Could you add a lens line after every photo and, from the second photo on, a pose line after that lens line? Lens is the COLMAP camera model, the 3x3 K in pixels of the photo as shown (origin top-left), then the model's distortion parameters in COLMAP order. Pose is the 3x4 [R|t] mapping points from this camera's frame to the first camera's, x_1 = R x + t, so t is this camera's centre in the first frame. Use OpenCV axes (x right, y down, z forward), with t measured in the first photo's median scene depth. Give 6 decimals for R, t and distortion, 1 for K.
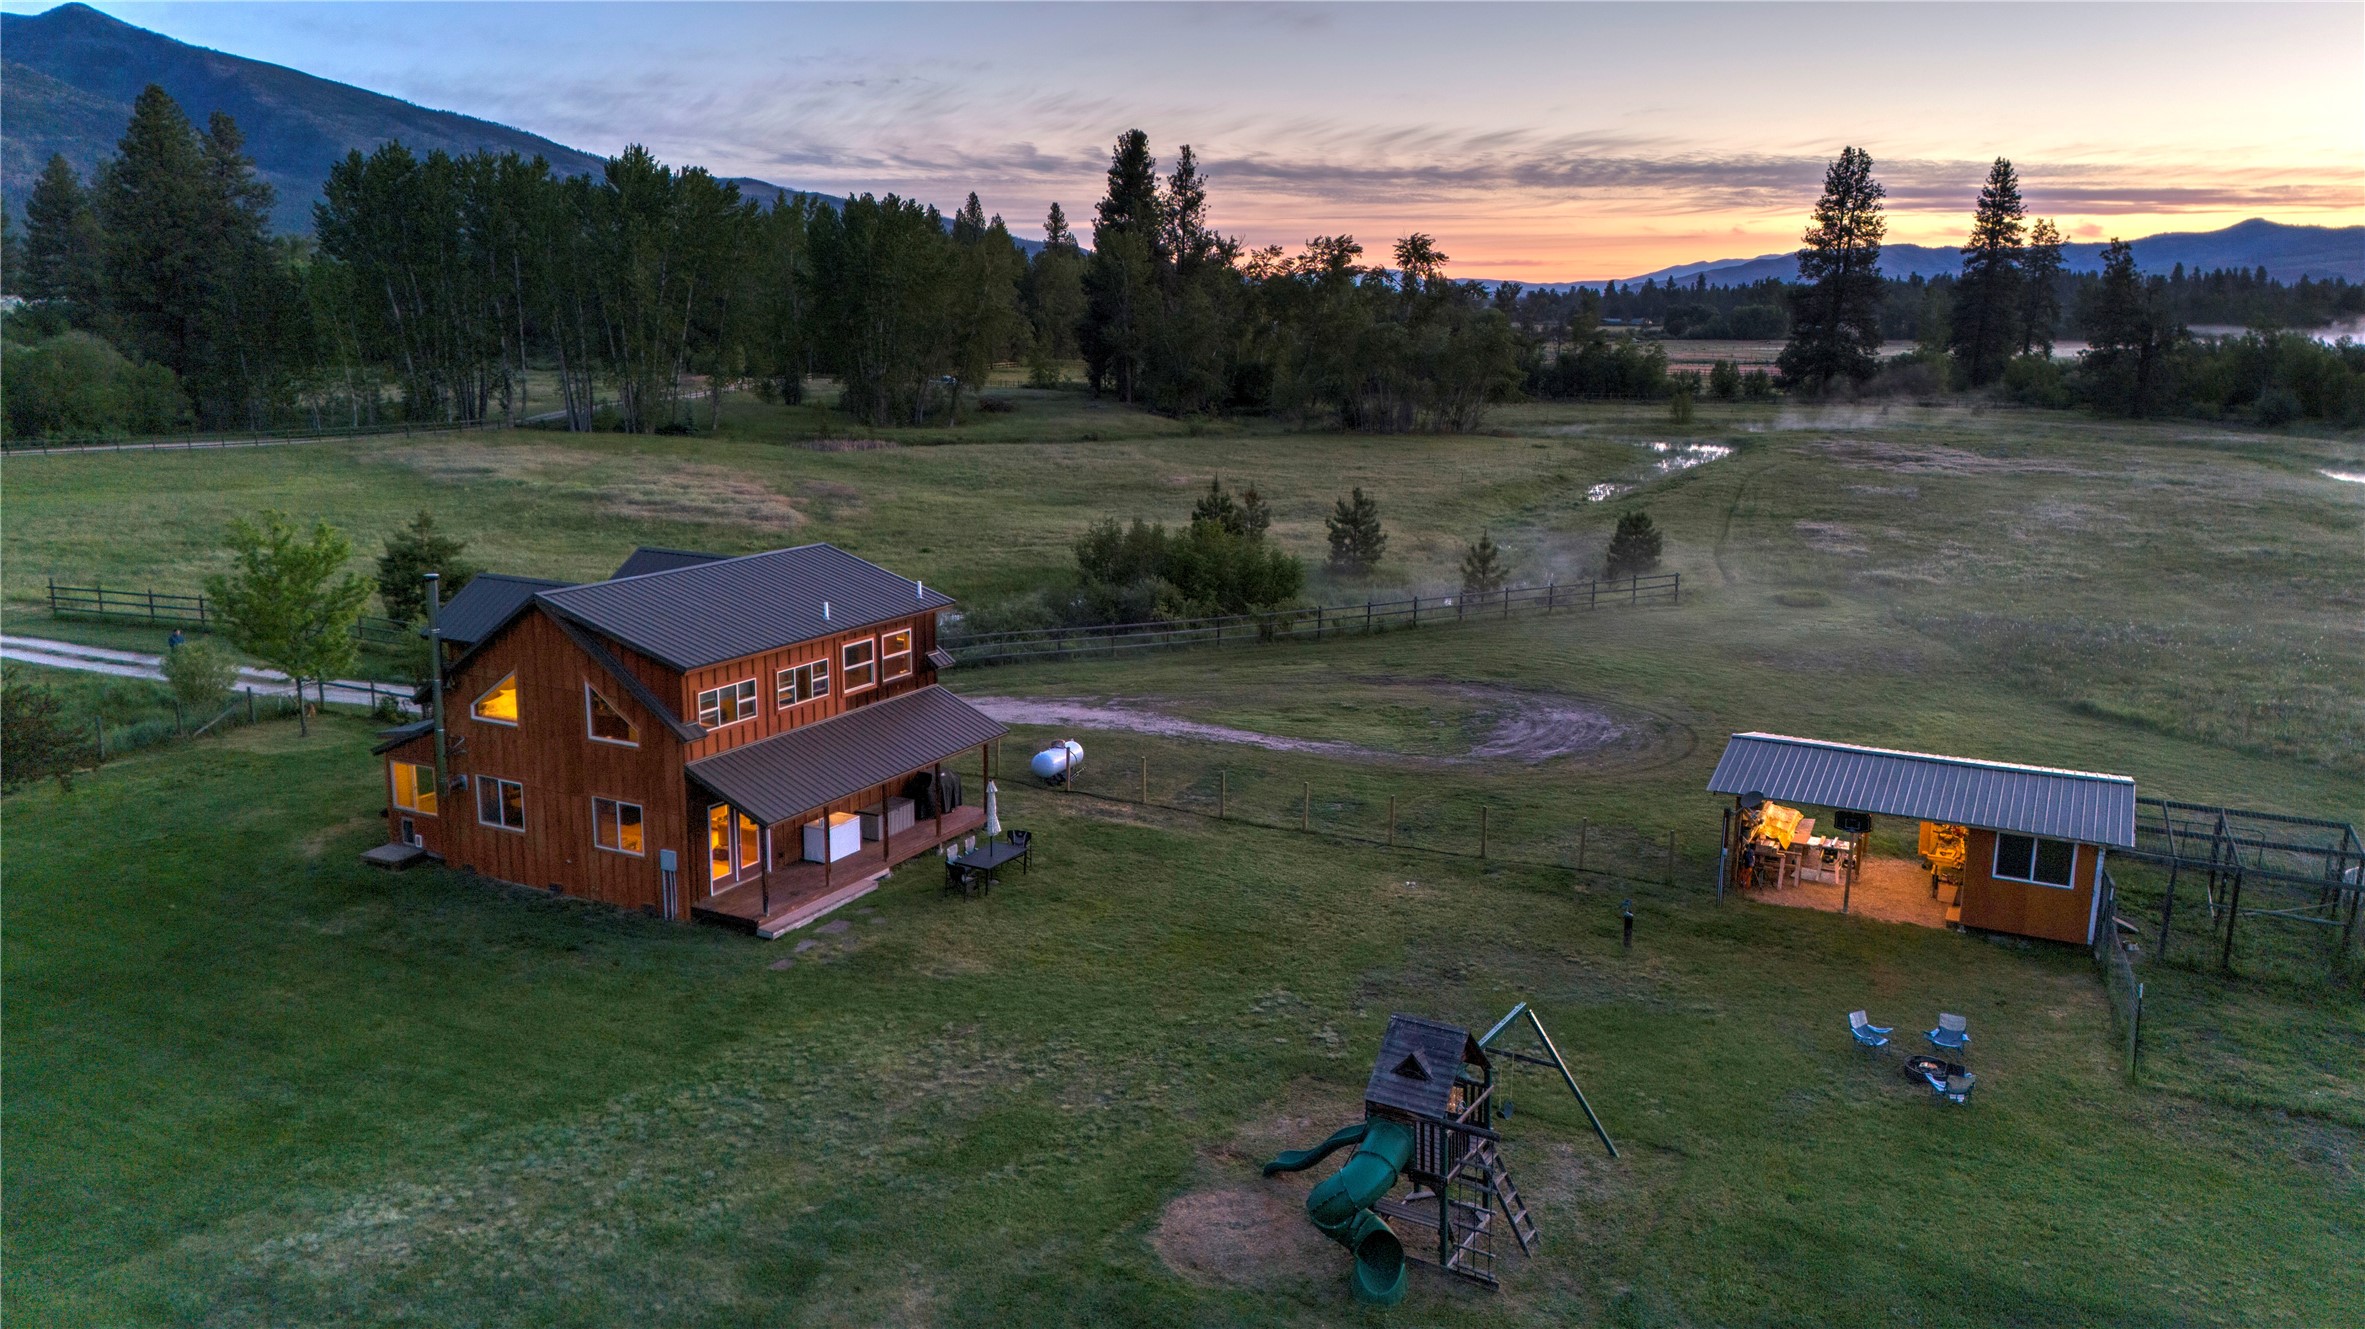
lens RADIAL K [[1718.2, 0, 1182.5], [0, 1718.2, 664.5], [0, 0, 1]] dist [0.090421, -0.095450]
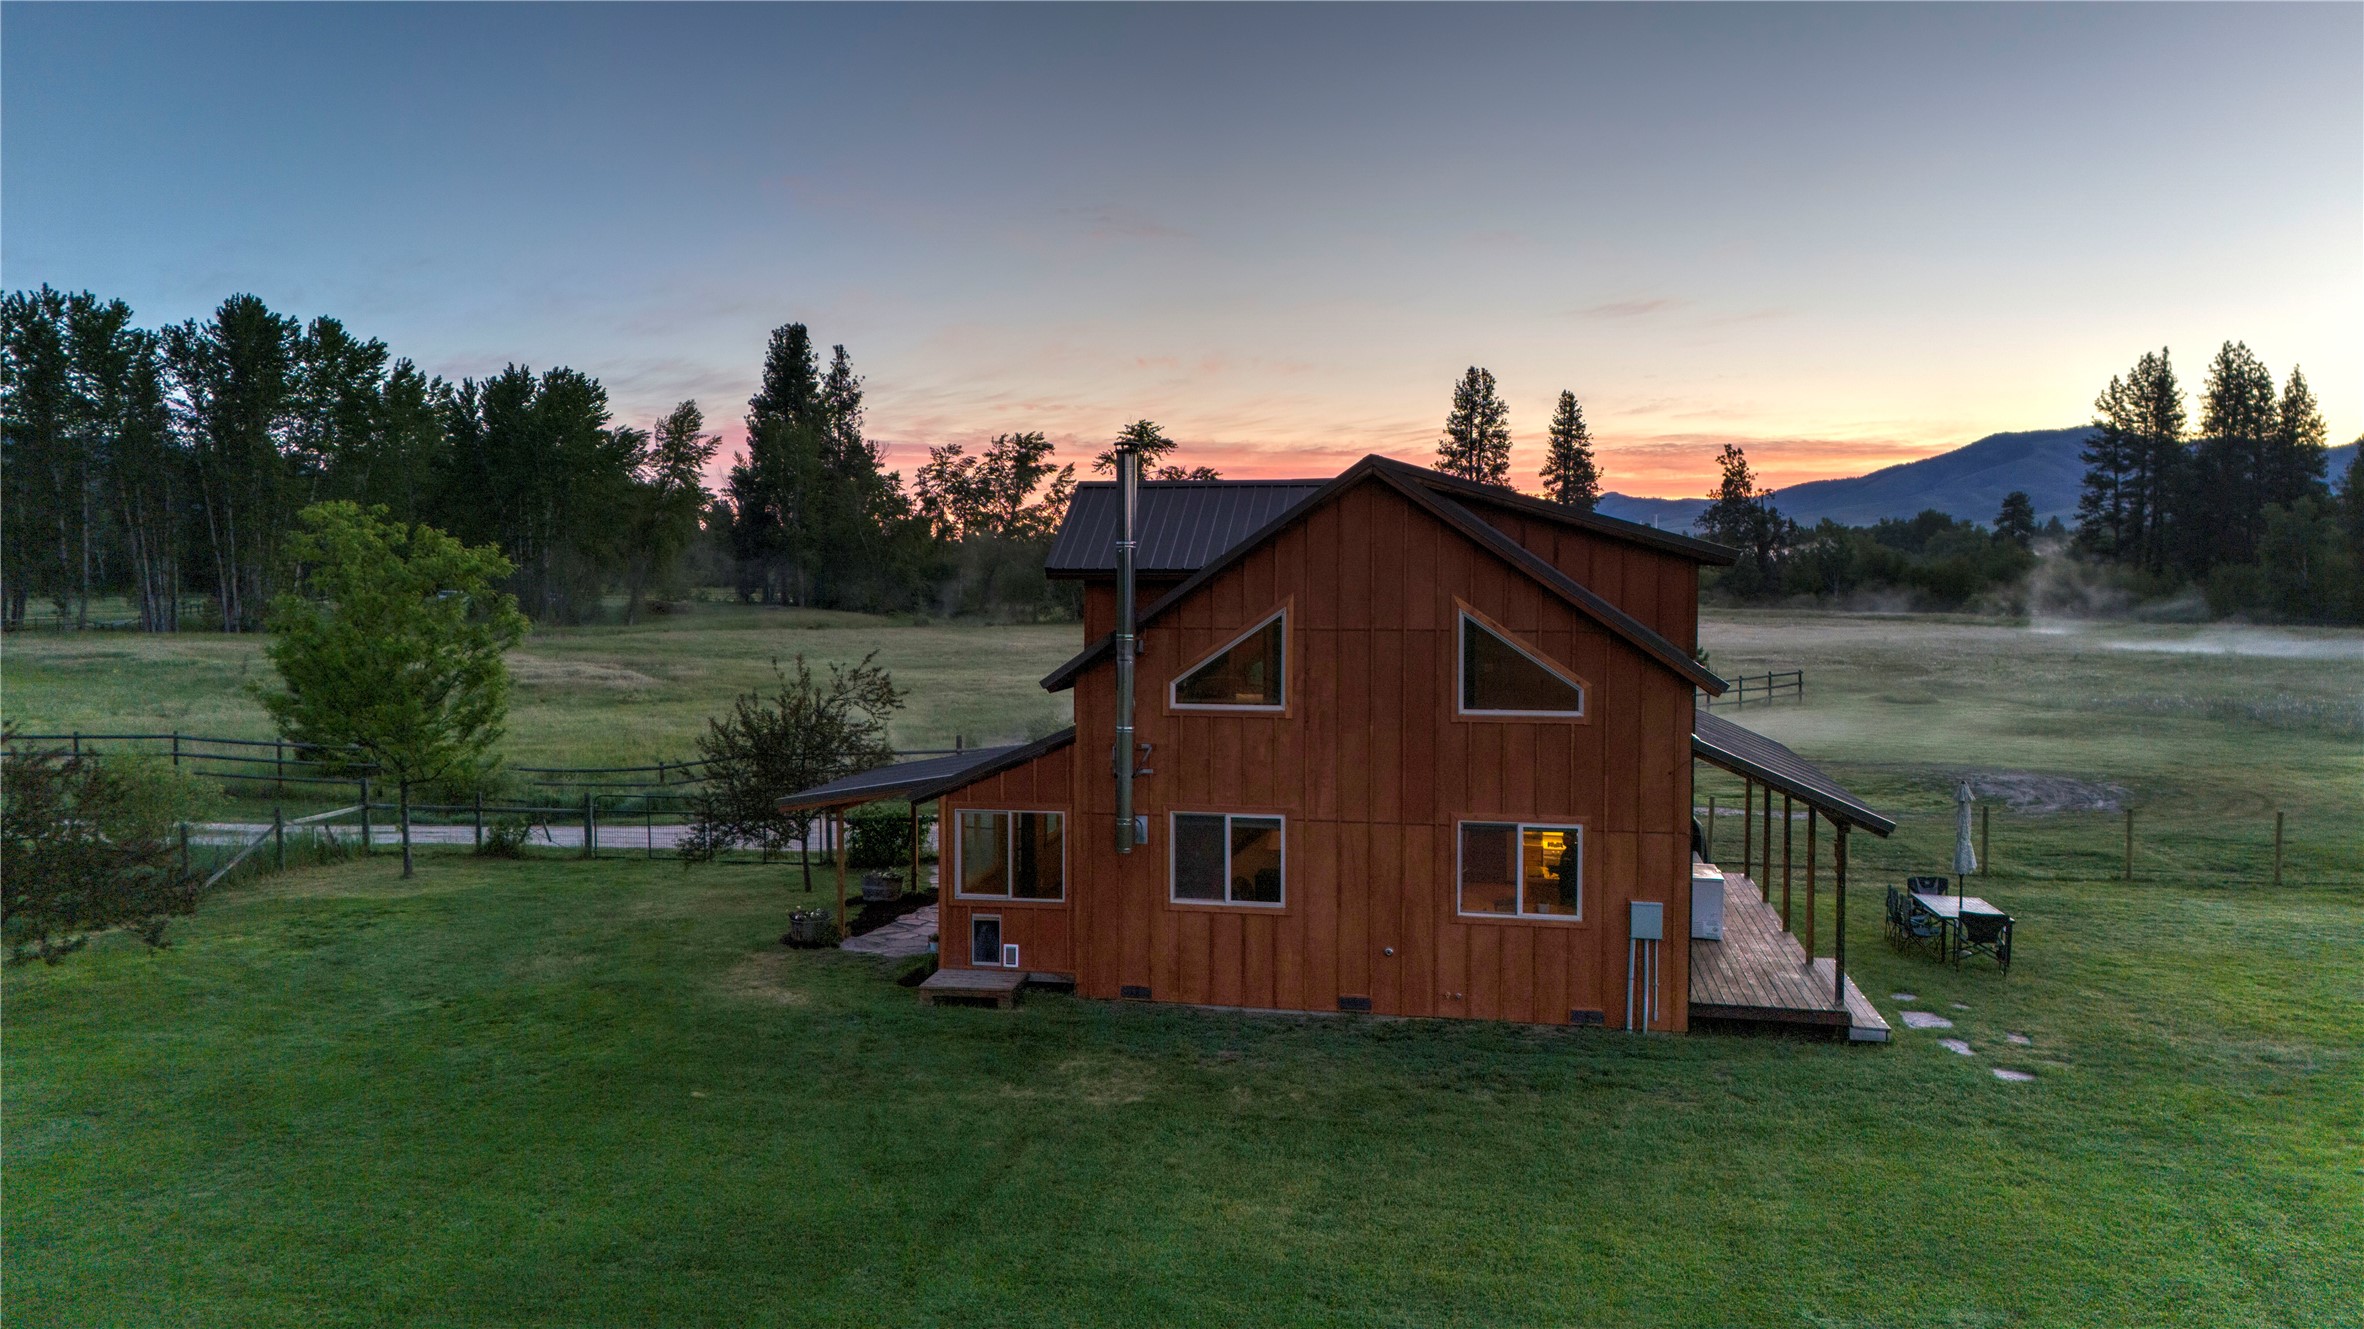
lens RADIAL K [[1717.5, 0, 1182.0], [0, 1717.5, 664.5], [0, 0, 1]] dist [0.090421, -0.095450]
pose [[0.957290, -0.026535, 0.287908, -0.477975], [0.069083, 0.987930, -0.138645, 0.079431], [-0.280754, 0.152613, 0.947569, 0.407932]]
